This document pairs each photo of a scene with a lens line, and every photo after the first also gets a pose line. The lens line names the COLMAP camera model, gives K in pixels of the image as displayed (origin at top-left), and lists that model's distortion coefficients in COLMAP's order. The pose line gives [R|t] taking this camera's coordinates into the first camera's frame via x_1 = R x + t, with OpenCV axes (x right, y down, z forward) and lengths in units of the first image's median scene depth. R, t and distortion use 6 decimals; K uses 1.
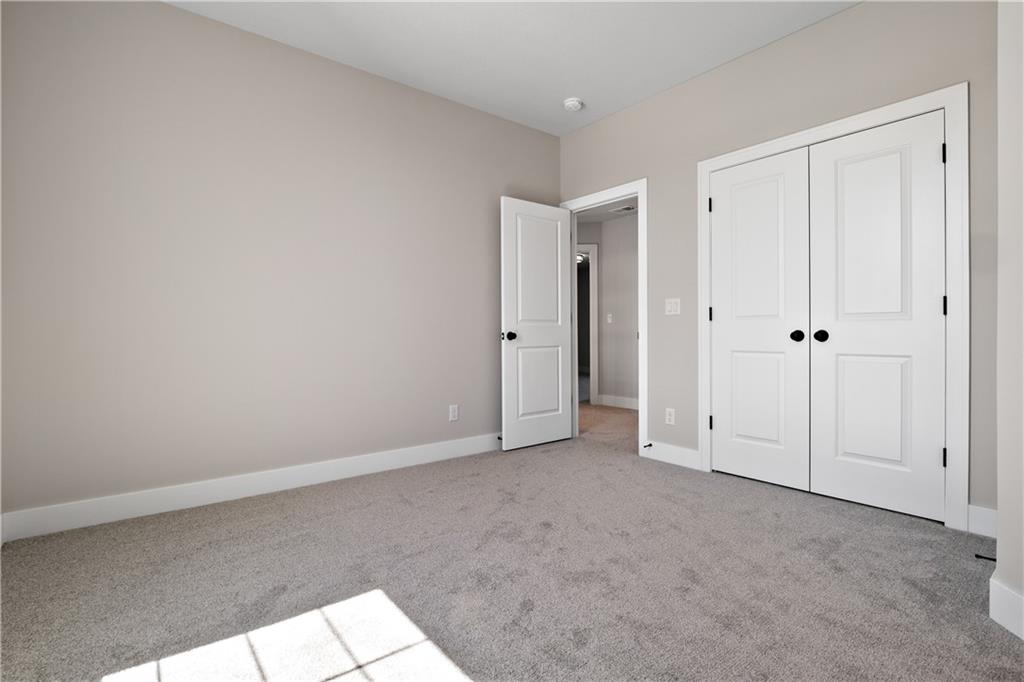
lens RADIAL K [[485.5, 0, 512.5], [0, 485.5, 336.9], [0, 0, 1]] dist [-0.002849, -0.001847]
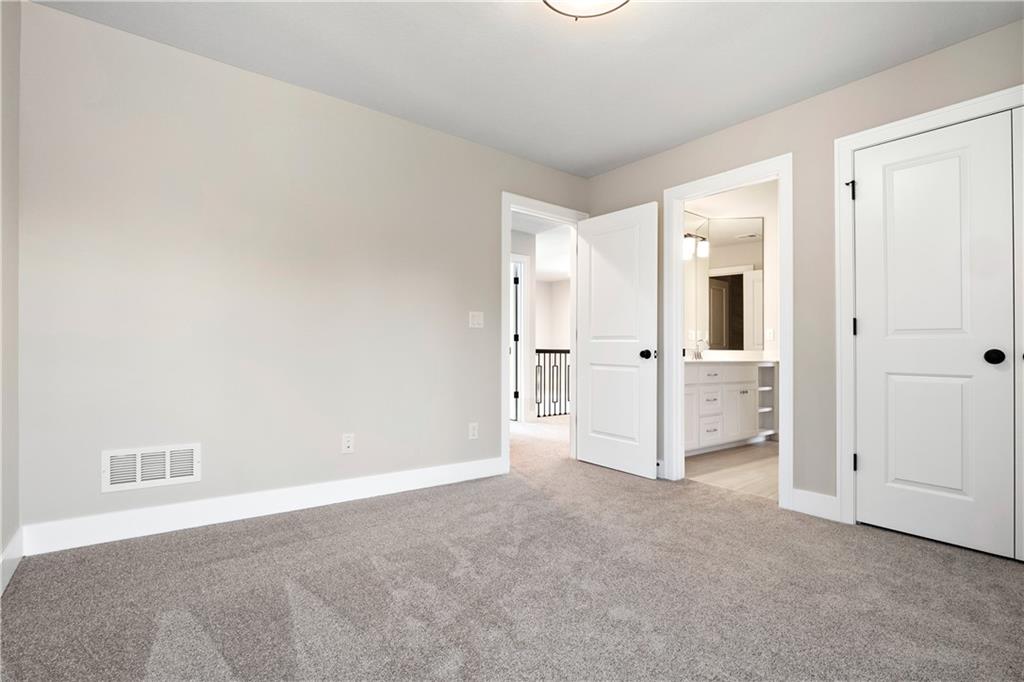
lens RADIAL K [[485.5, 0, 510.9], [0, 485.5, 344.8], [0, 0, 1]] dist [-0.002849, -0.001847]
pose [[0.999942, 0.009721, -0.004575, -0.155120], [-0.009772, 0.999888, -0.011344, -0.002357], [0.004464, 0.011388, 0.999925, 0.196122]]
